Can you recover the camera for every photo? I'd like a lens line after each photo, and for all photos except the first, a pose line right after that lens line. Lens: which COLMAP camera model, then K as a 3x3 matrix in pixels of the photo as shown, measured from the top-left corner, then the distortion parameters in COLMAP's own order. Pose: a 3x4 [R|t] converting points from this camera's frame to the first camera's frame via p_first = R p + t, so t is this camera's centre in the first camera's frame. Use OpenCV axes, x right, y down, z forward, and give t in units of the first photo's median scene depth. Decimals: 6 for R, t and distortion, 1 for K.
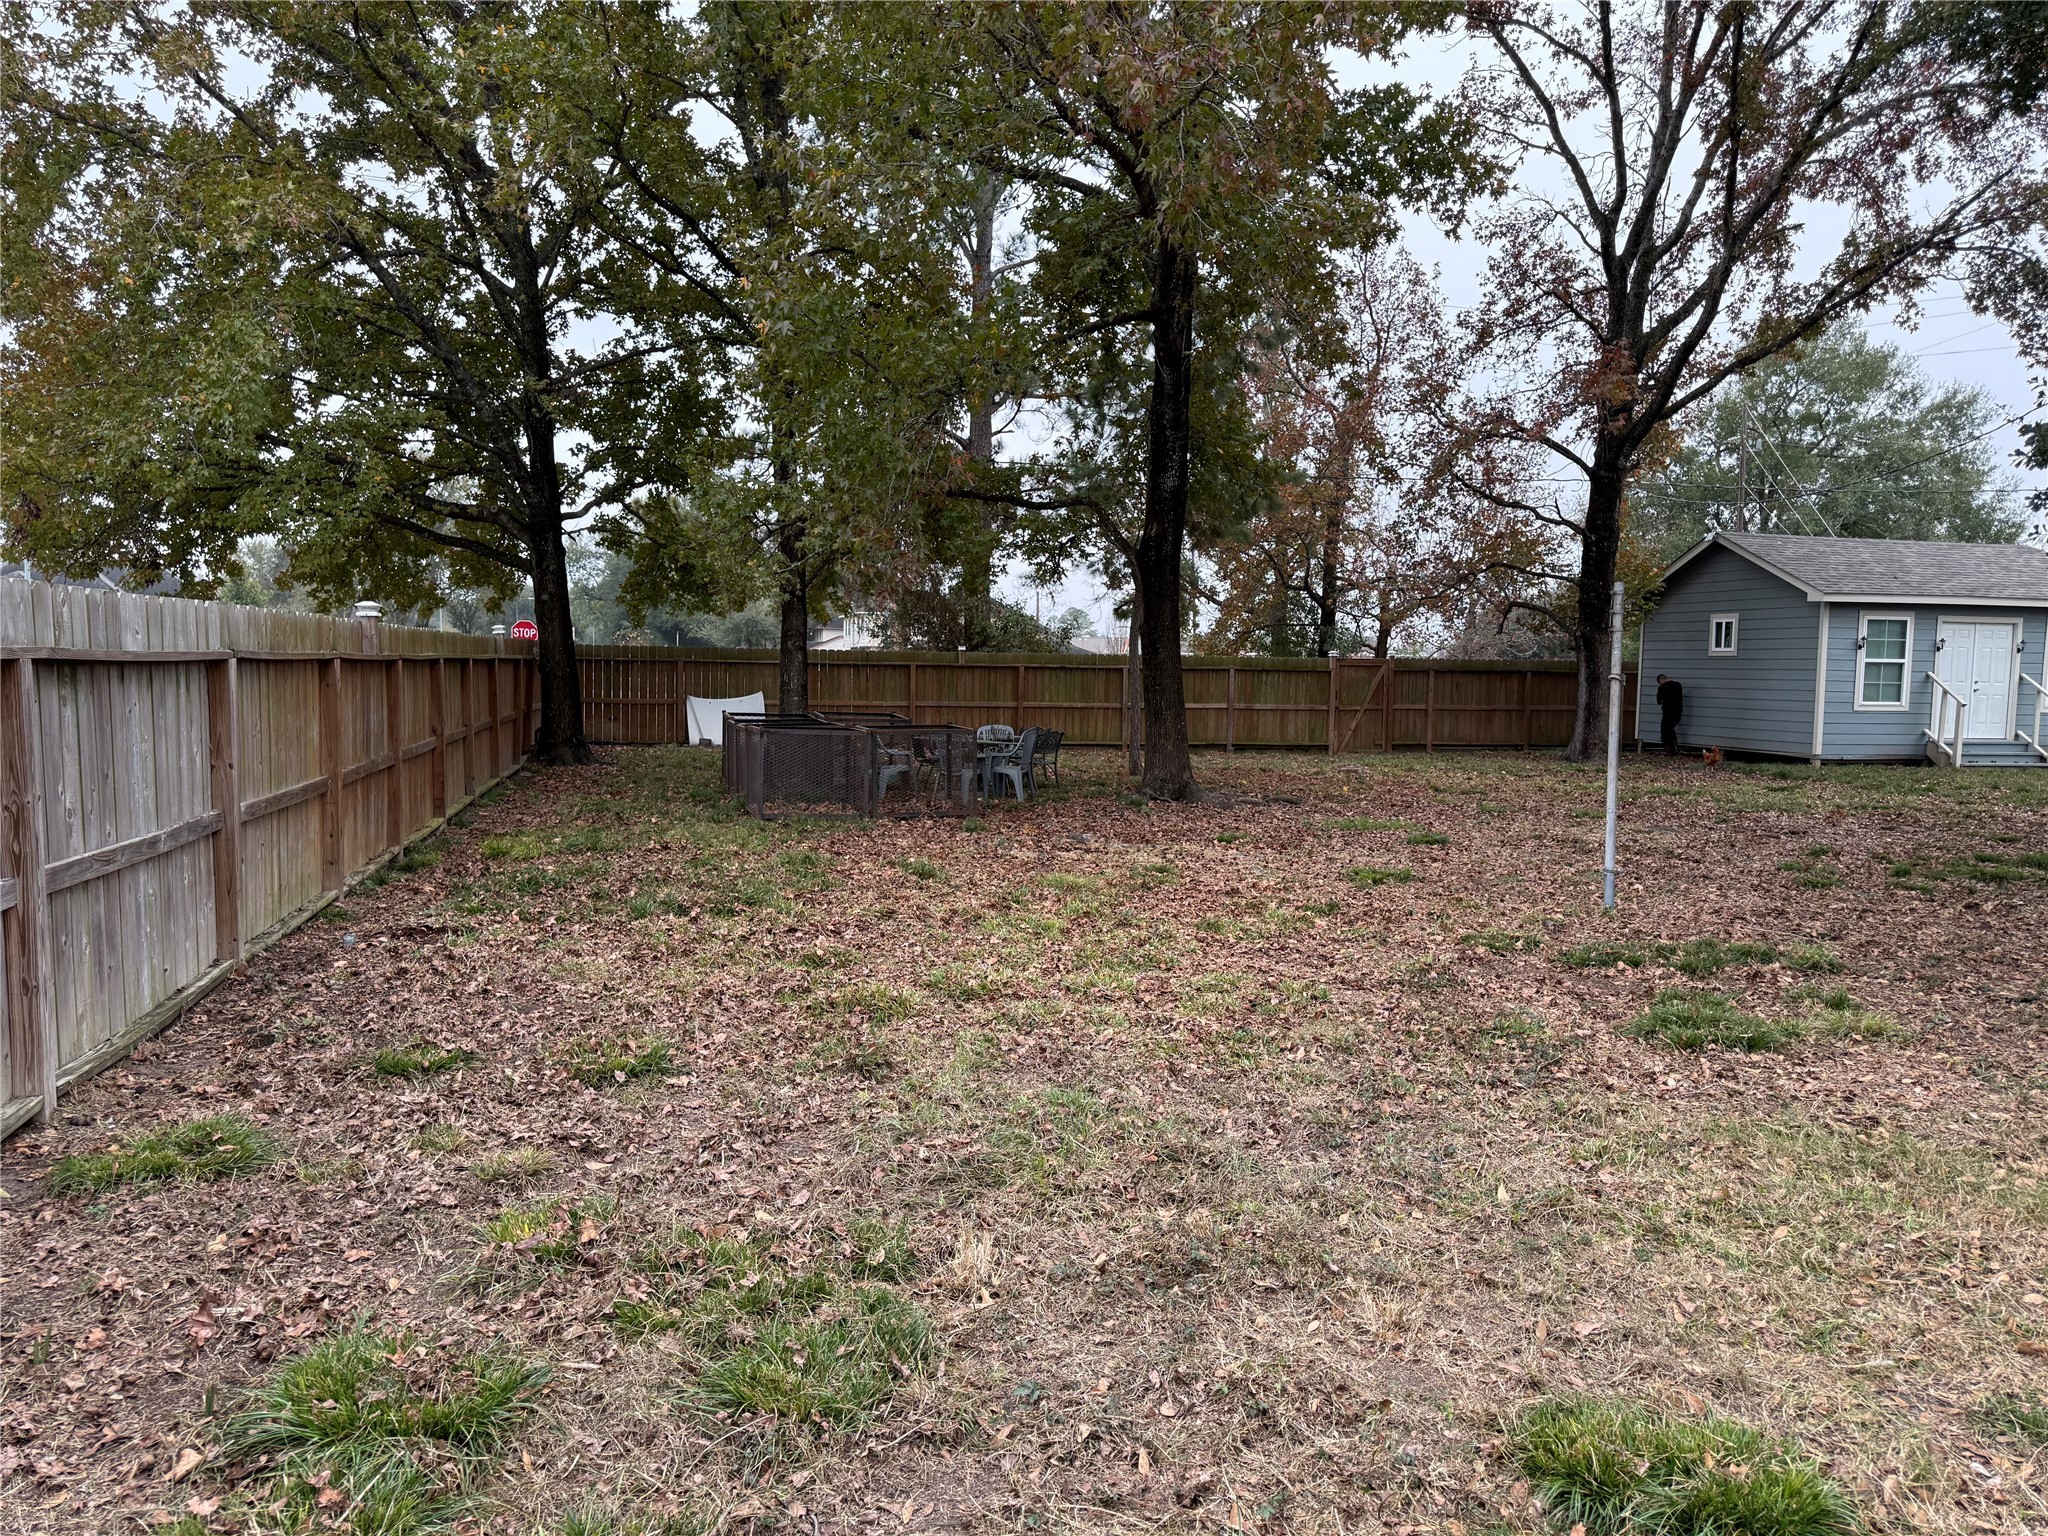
lens RADIAL K [[1430.5, 0, 1041.5], [0, 1430.5, 772.1], [0, 0, 1]] dist [0.017651, -0.022337]
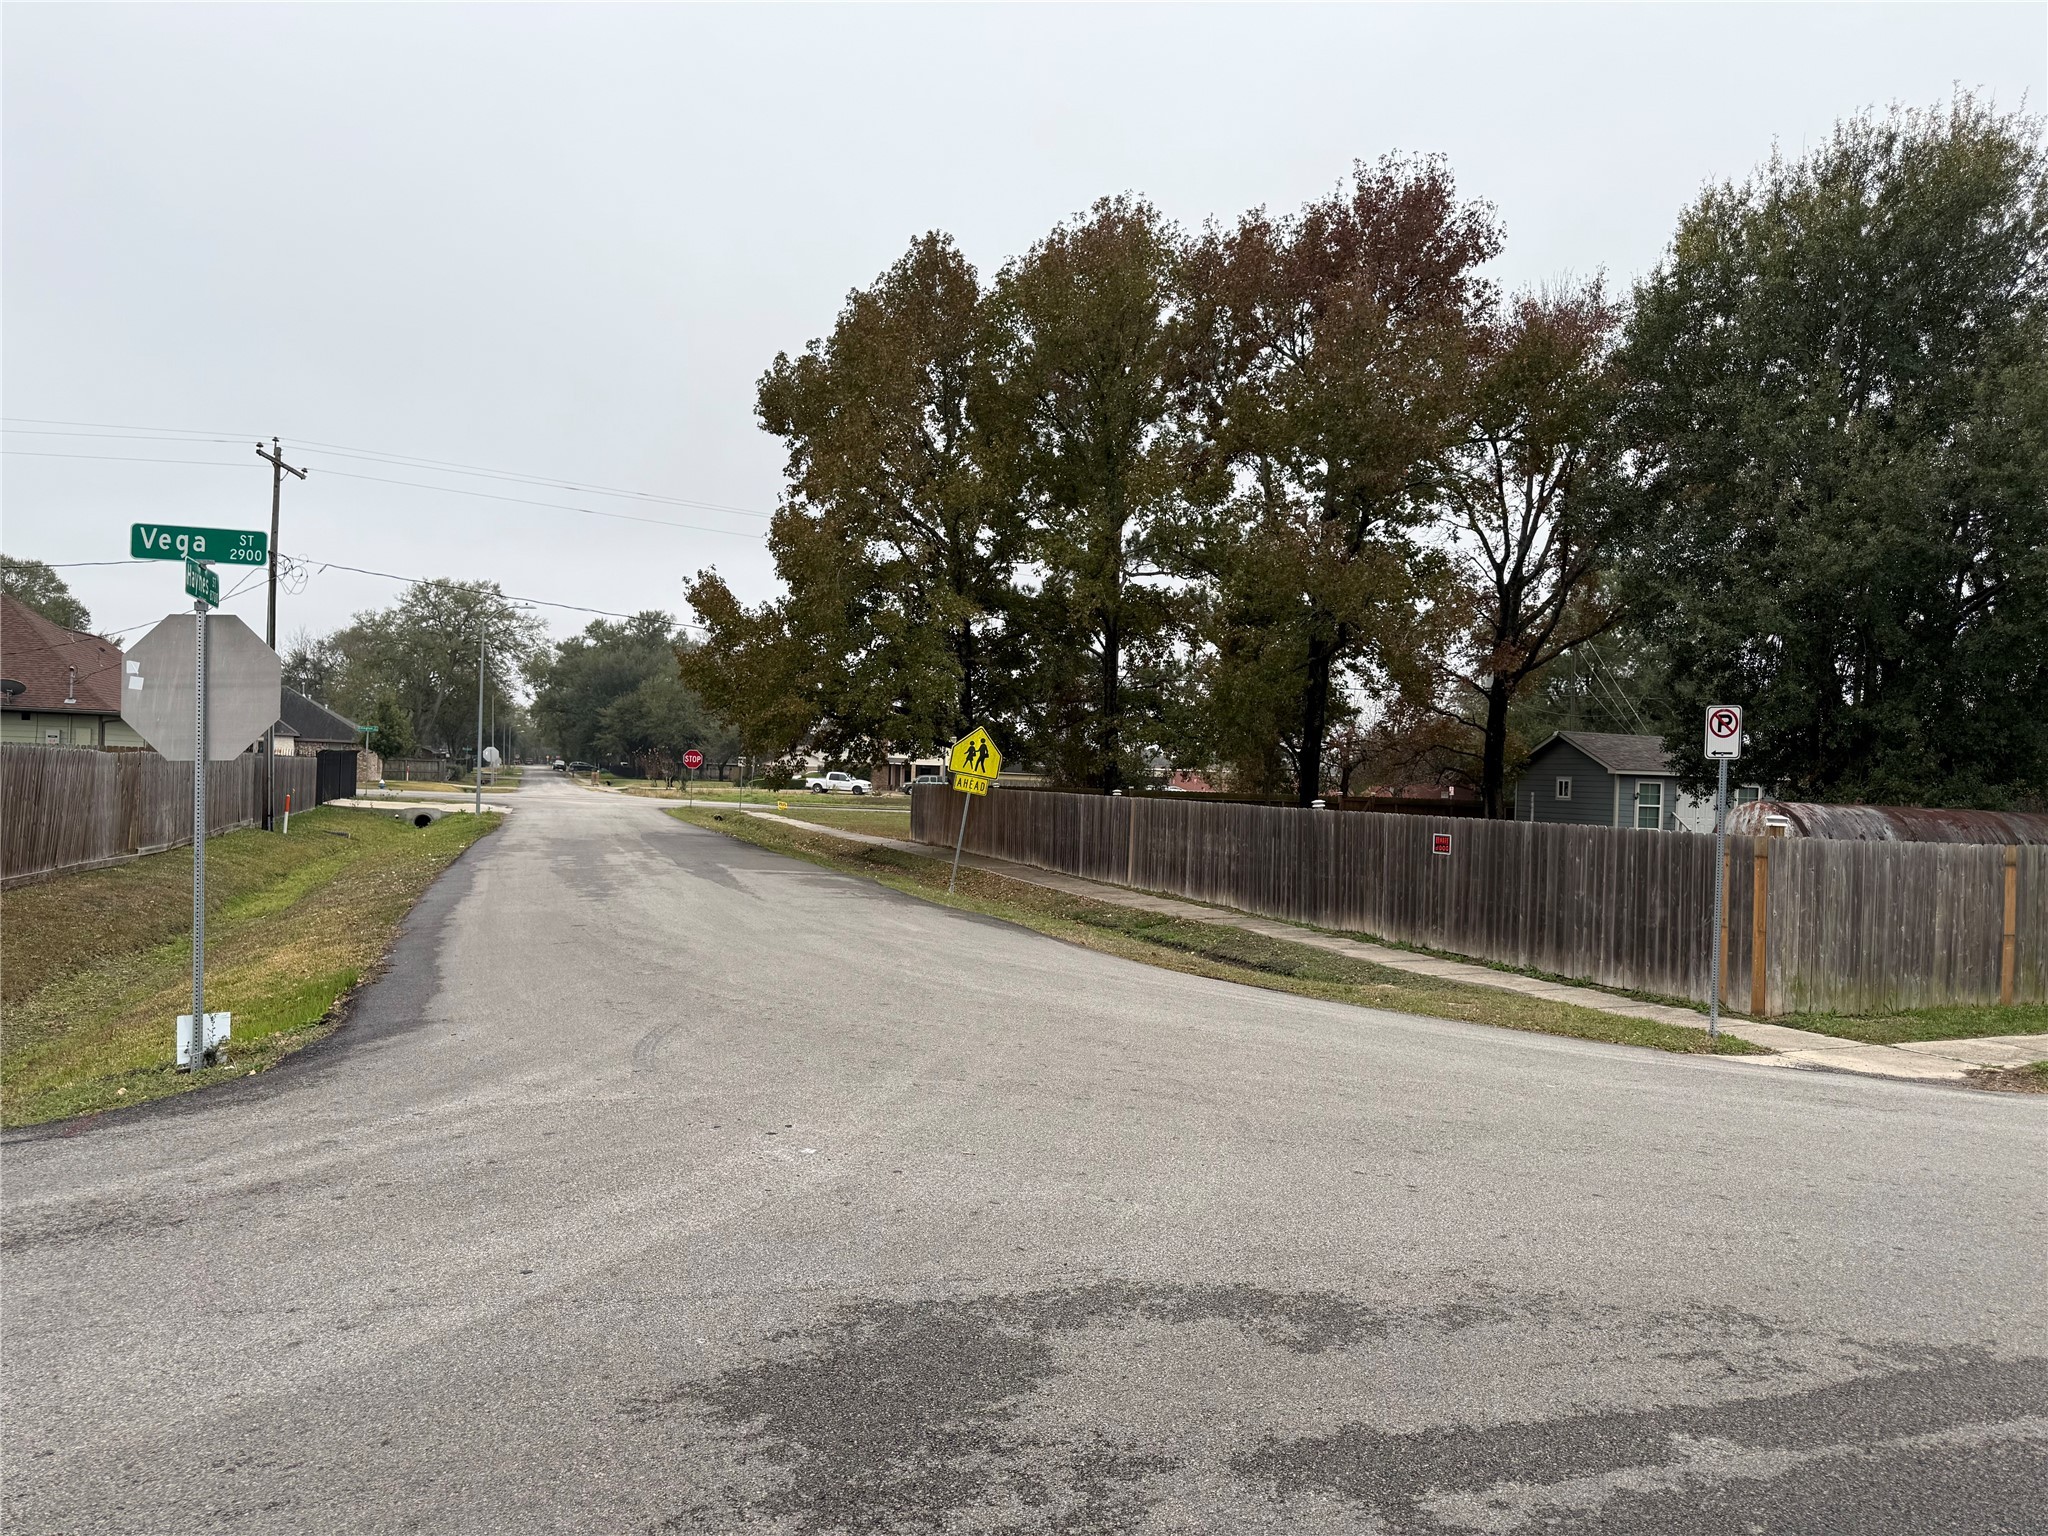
lens RADIAL K [[1430.5, 0, 996.3], [0, 1430.5, 775.3], [0, 0, 1]] dist [0.017651, -0.022337]
pose [[0.997561, 0.018405, 0.067329, -0.362468], [-0.013669, 0.997444, -0.070136, 0.023056], [-0.068448, 0.069045, 0.995263, -0.755968]]
